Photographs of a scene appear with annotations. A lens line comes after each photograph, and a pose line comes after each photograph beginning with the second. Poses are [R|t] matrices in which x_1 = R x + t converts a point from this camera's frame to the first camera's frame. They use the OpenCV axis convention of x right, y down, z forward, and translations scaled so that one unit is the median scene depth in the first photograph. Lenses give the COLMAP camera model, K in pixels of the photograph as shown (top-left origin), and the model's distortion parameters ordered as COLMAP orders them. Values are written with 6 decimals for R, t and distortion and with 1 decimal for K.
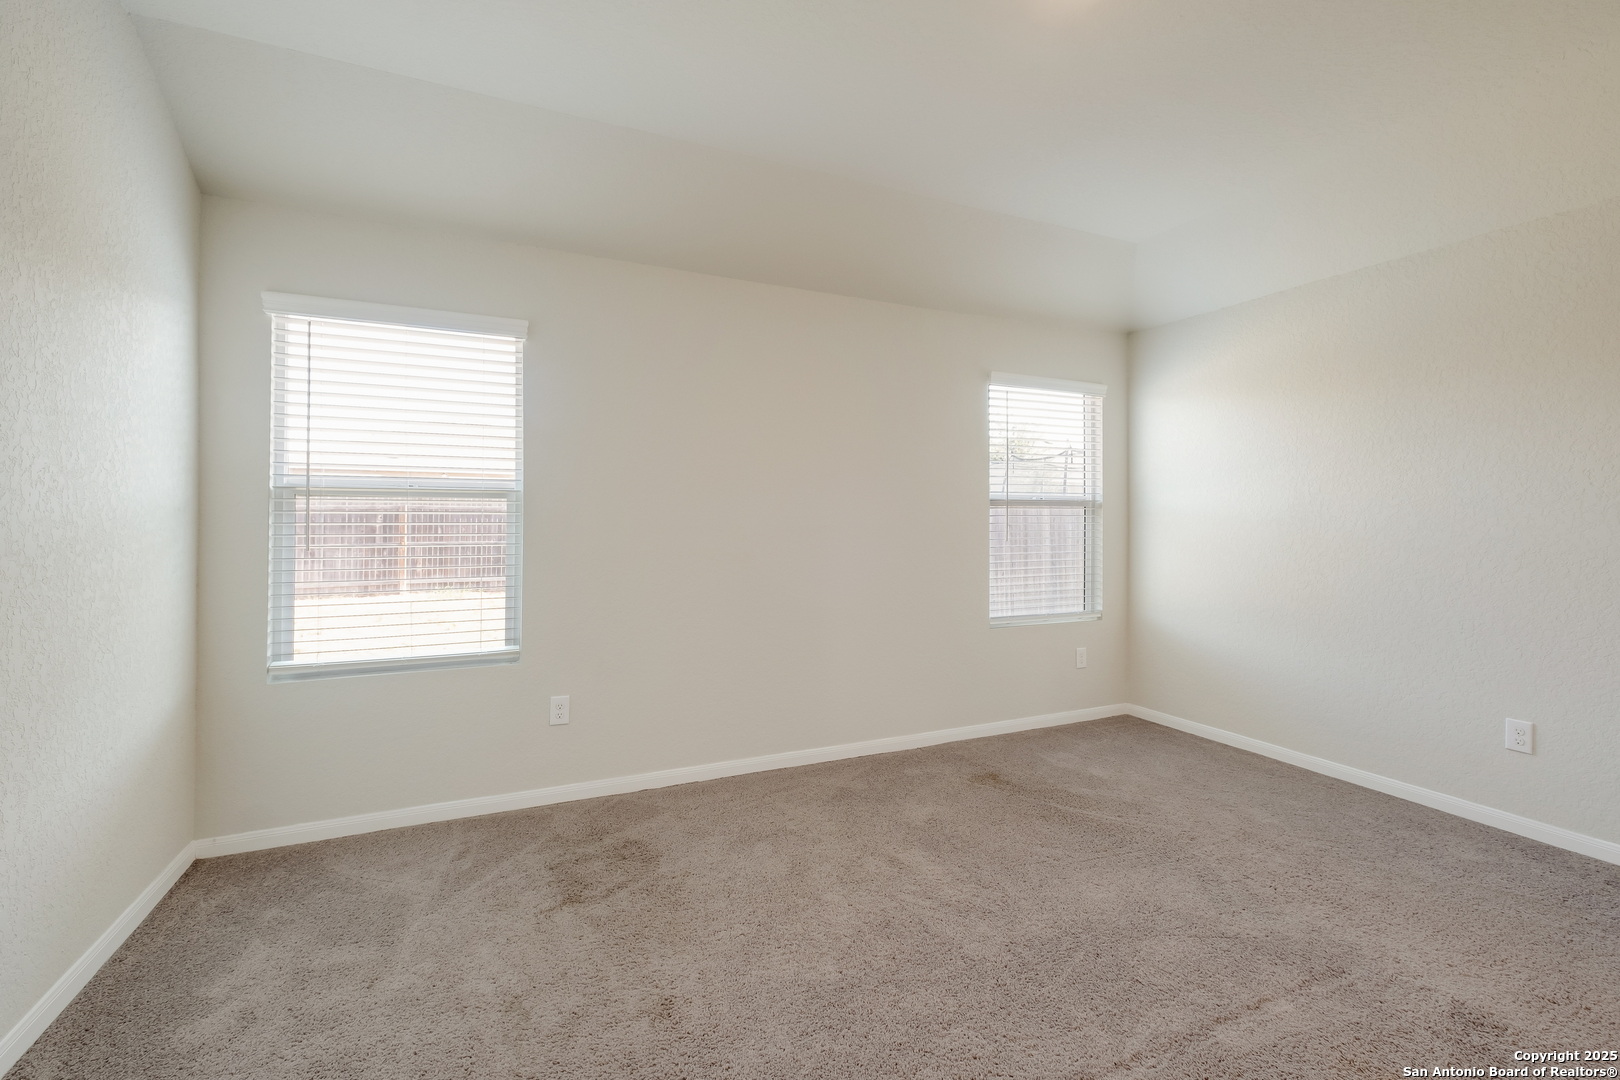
lens RADIAL K [[699.0, 0, 819.4], [0, 699.0, 528.3], [0, 0, 1]] dist [-0.000132, -0.001455]
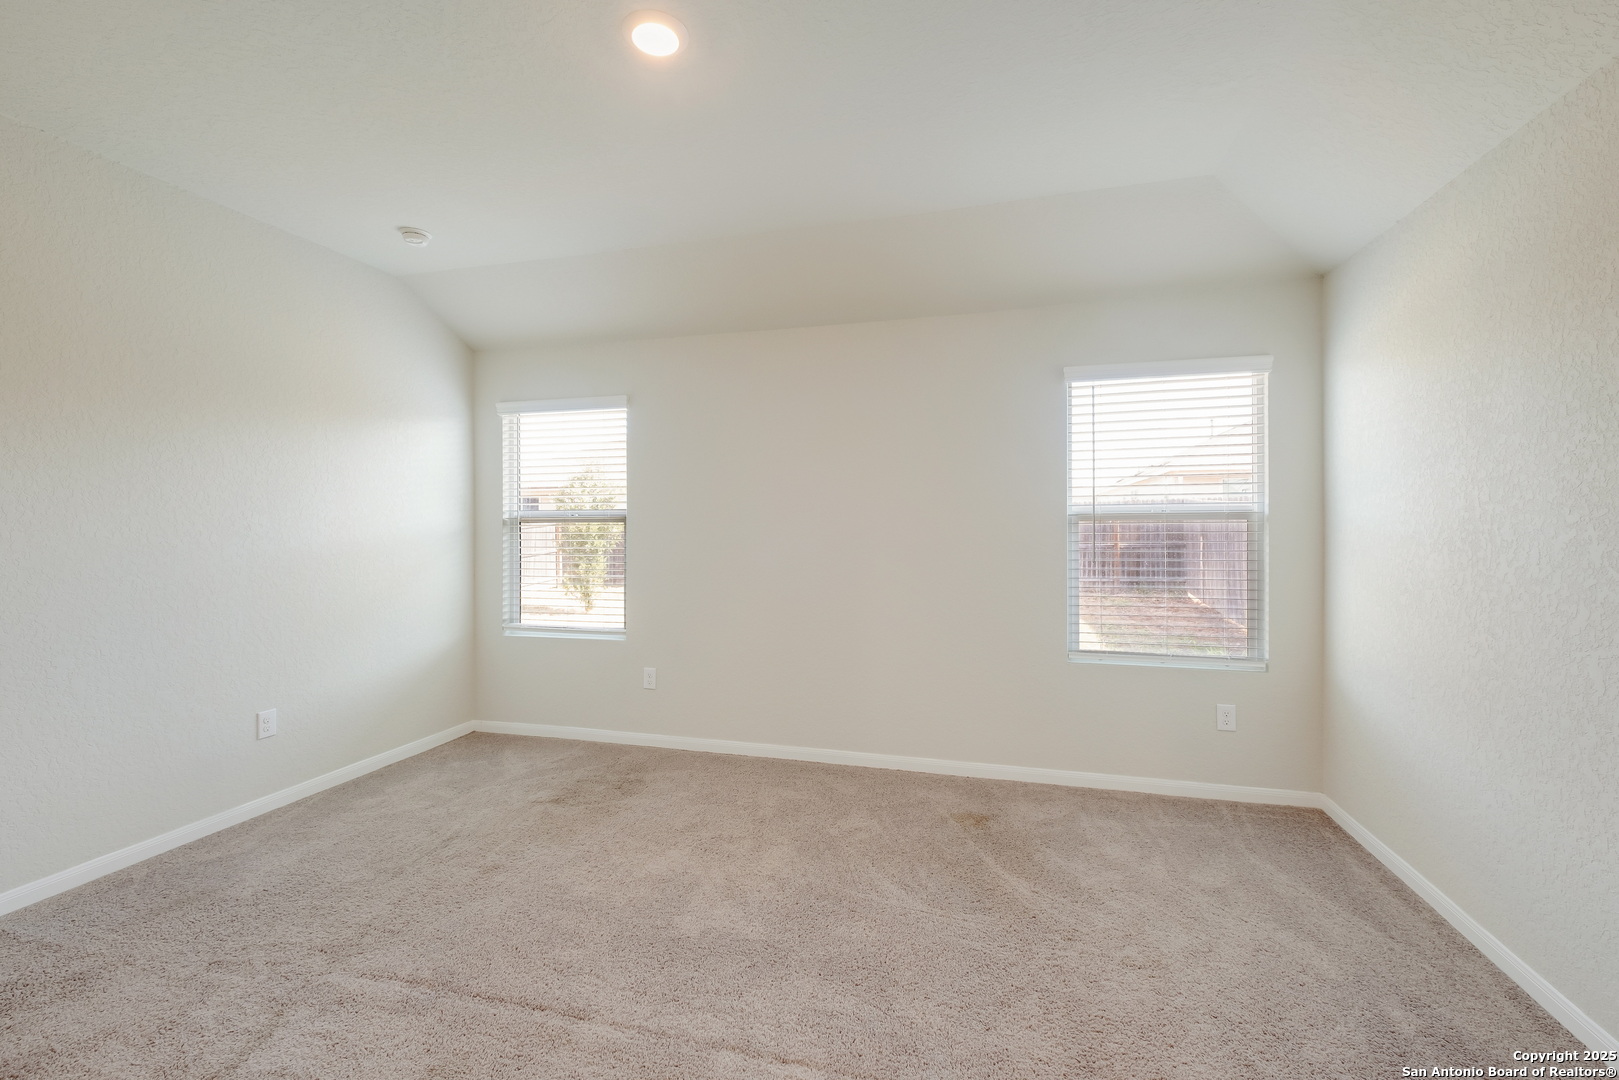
lens RADIAL K [[698.5, 0, 812.9], [0, 698.5, 538.5], [0, 0, 1]] dist [-0.000132, -0.001455]
pose [[0.764139, 0.008865, -0.644991, 0.741390], [-0.001796, 0.999931, 0.011615, -0.027508], [0.645050, -0.007718, 0.764102, 0.171951]]
